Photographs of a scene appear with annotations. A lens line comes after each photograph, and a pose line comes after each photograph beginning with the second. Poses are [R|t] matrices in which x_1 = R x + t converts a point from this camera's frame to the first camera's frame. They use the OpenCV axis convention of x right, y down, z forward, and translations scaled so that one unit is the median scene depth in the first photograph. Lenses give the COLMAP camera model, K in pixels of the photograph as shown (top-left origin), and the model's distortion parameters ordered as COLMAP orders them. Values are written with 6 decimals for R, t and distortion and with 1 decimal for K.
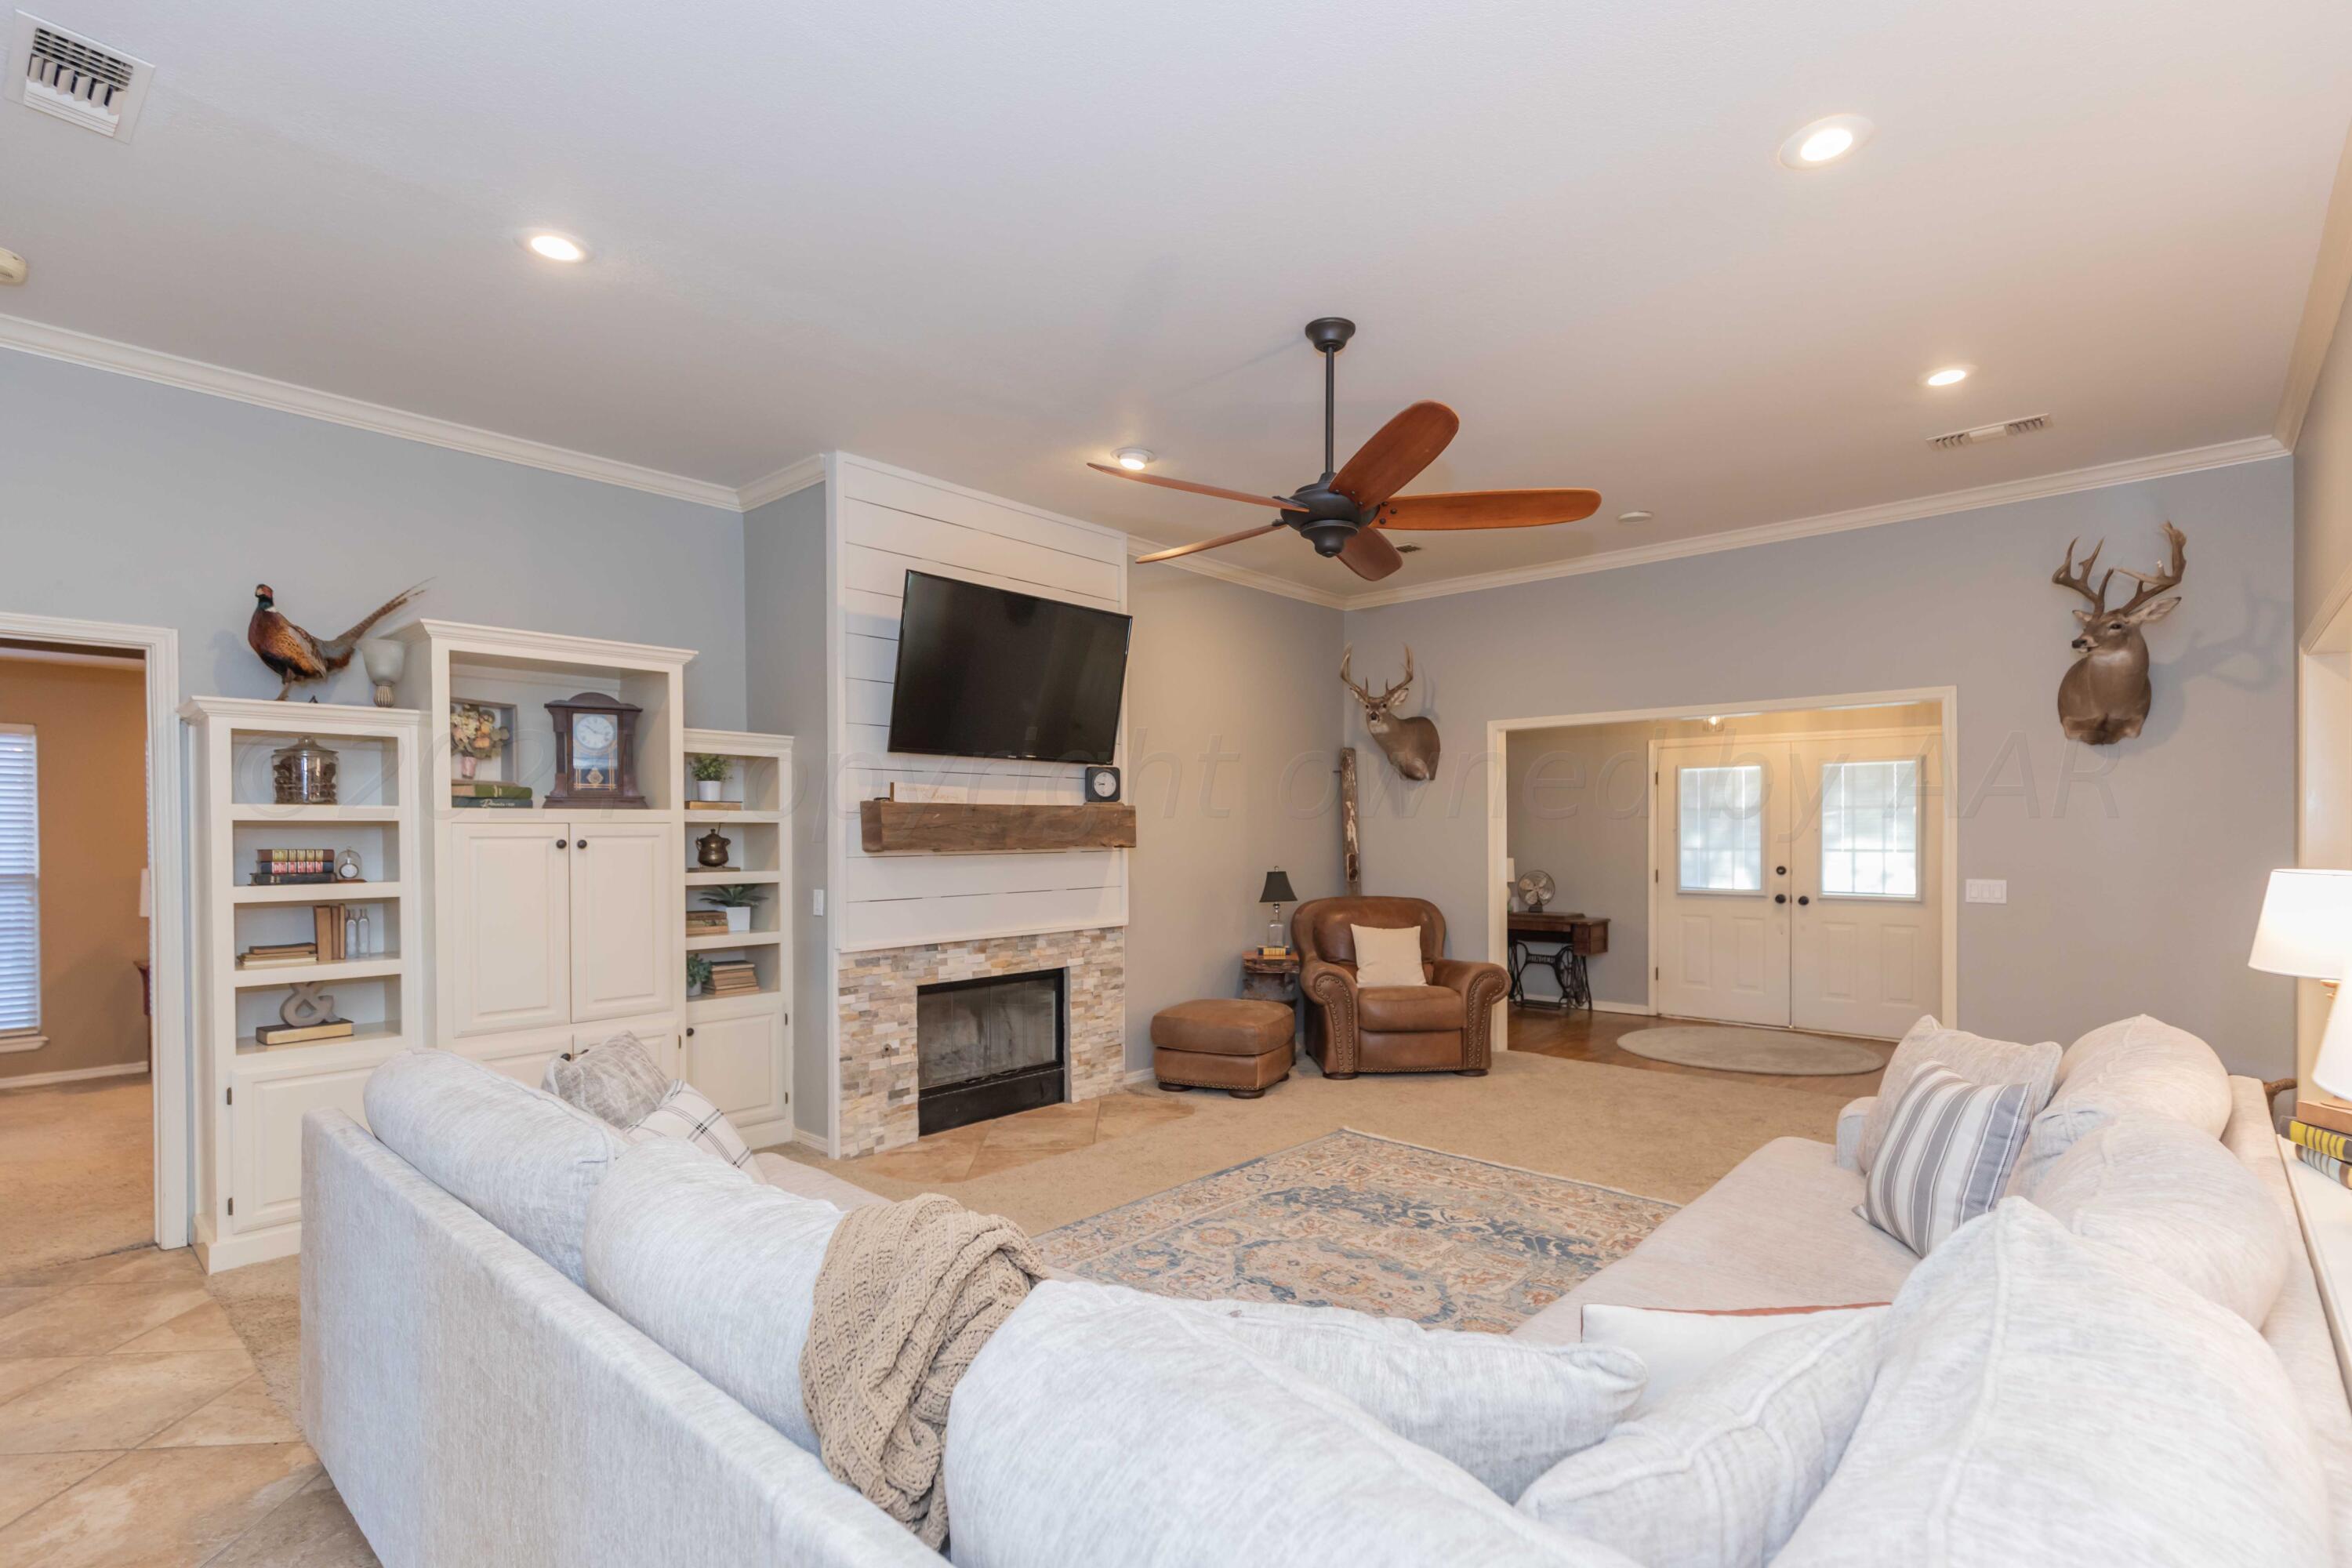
lens RADIAL K [[1053.2, 0, 1181.7], [0, 1053.2, 851.6], [0, 0, 1]] dist [0.003136, 0.000268]
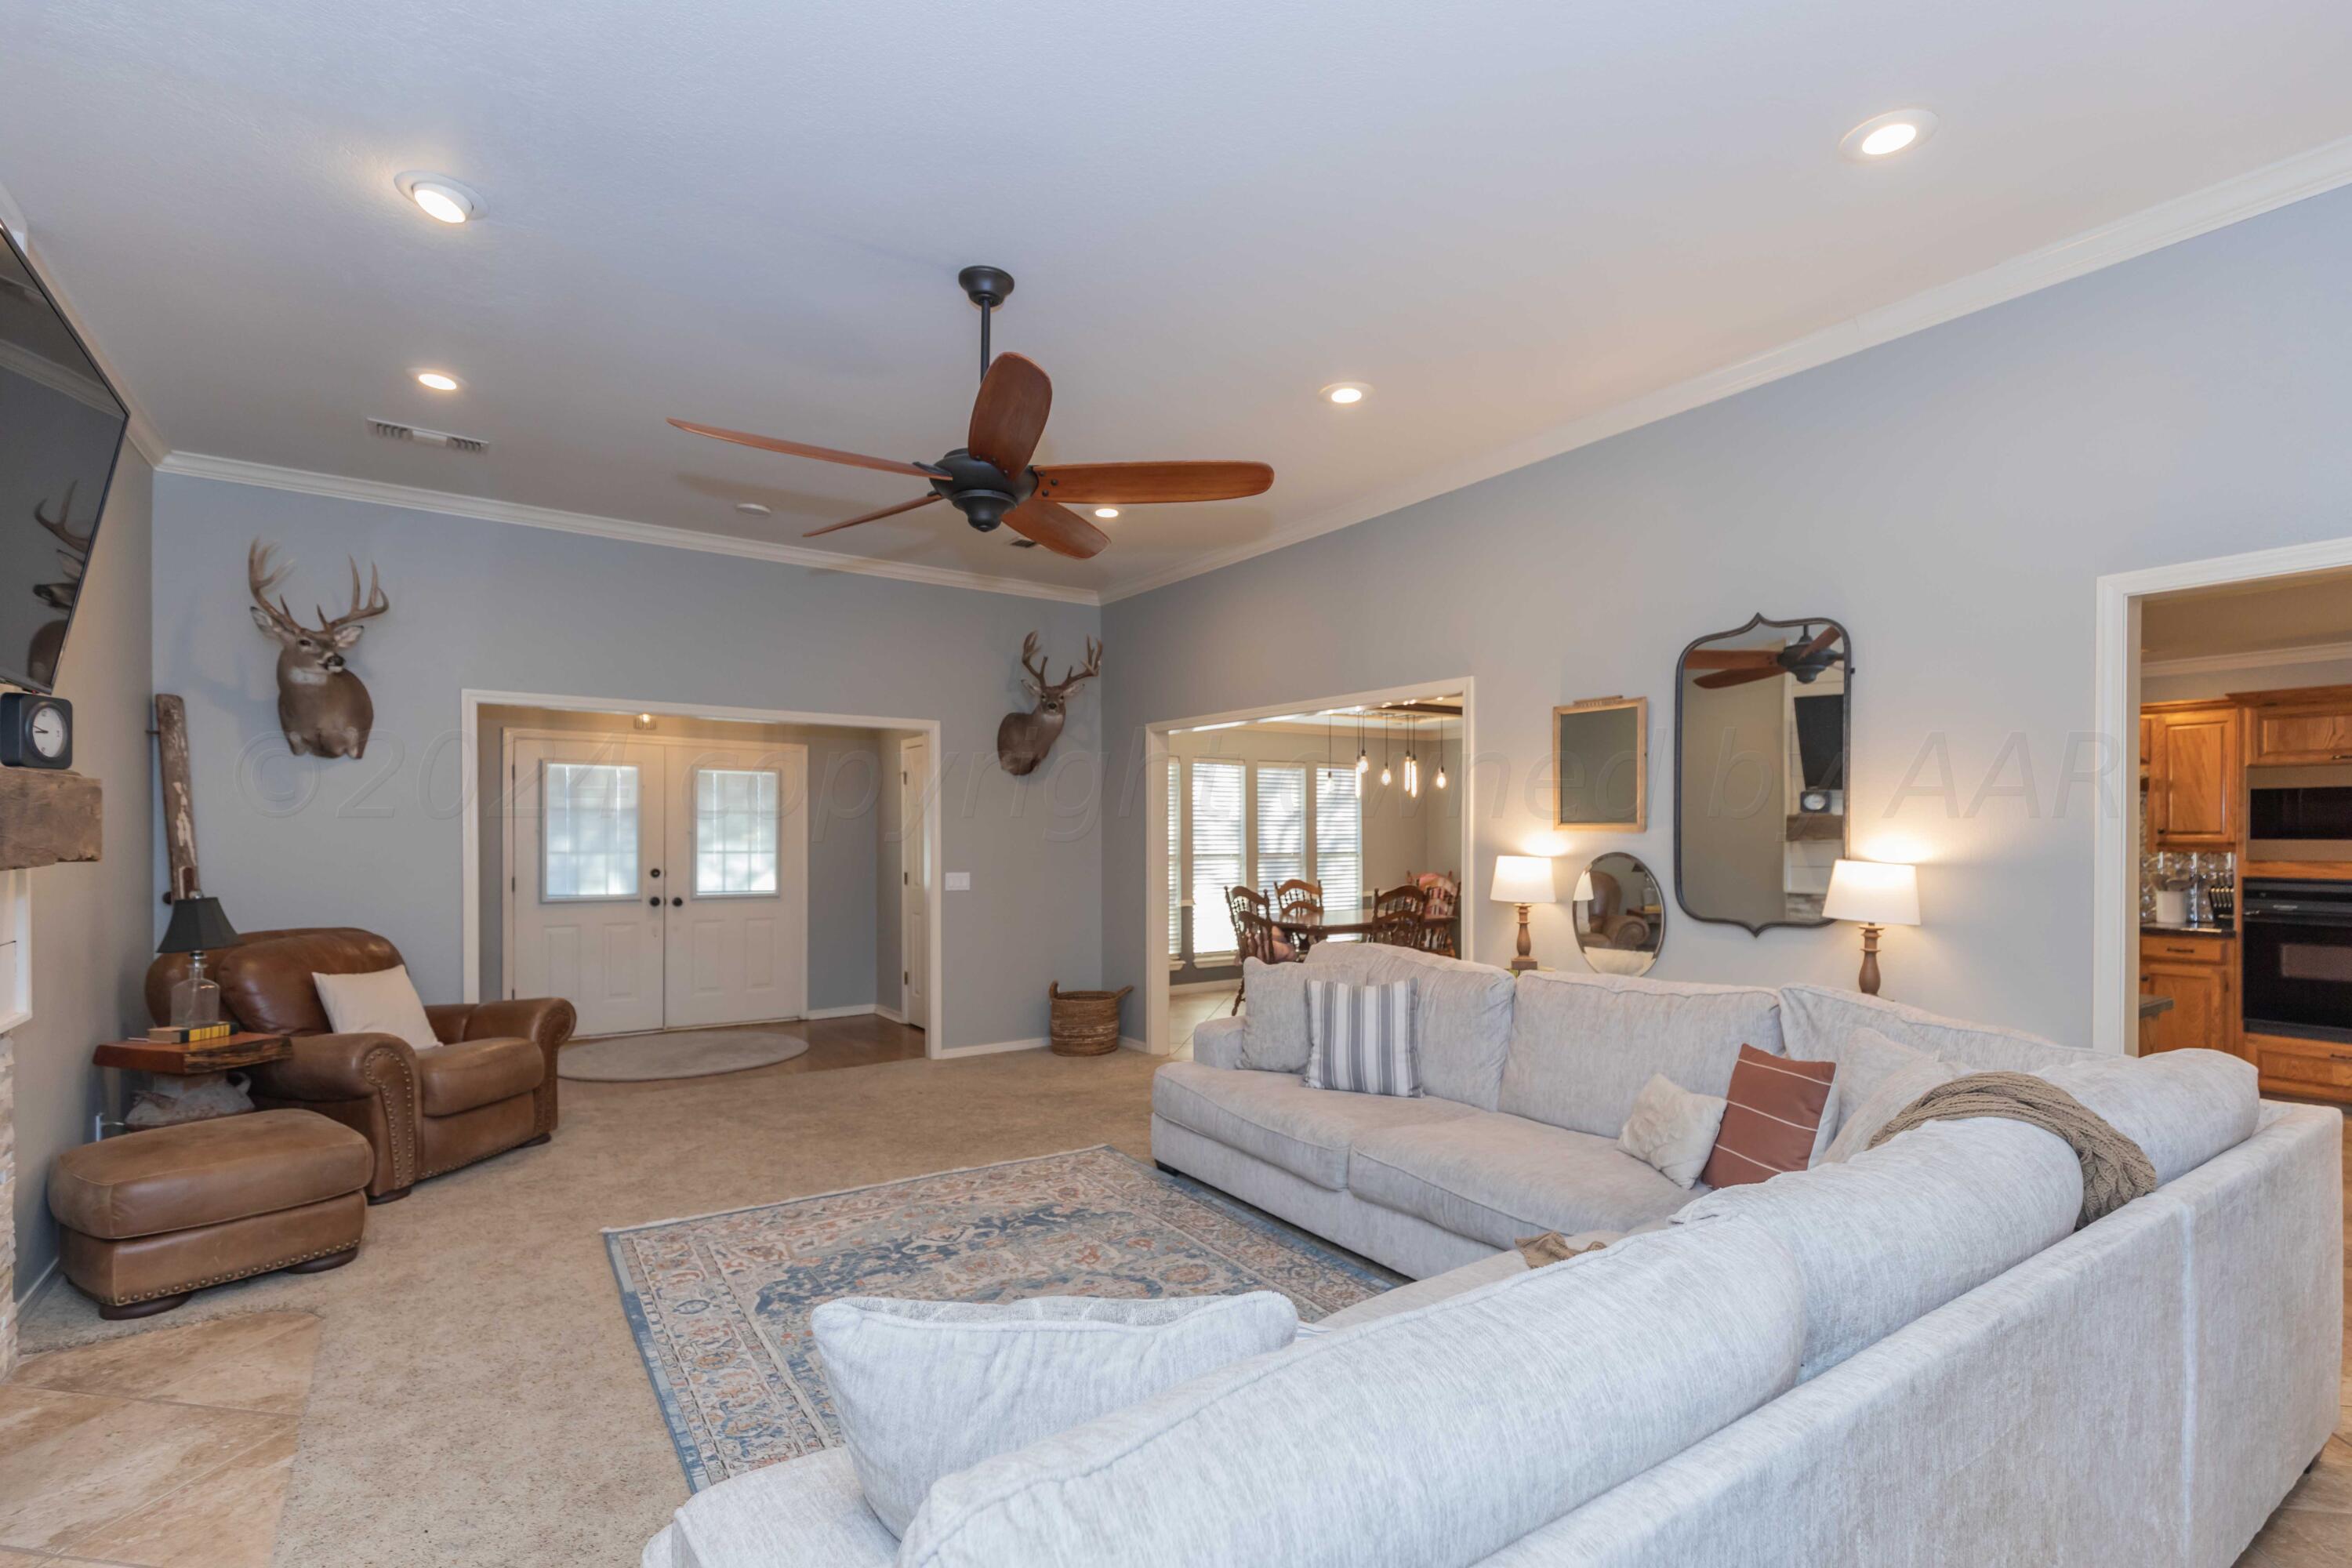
lens RADIAL K [[1094.9, 0, 1177.8], [0, 1094.9, 843.0], [0, 0, 1]] dist [-0.001887, -0.000077]
pose [[0.235582, -0.002206, 0.971852, -0.408225], [0.012584, 0.999921, -0.000781, -0.004809], [-0.971773, 0.012413, 0.235591, 0.343845]]
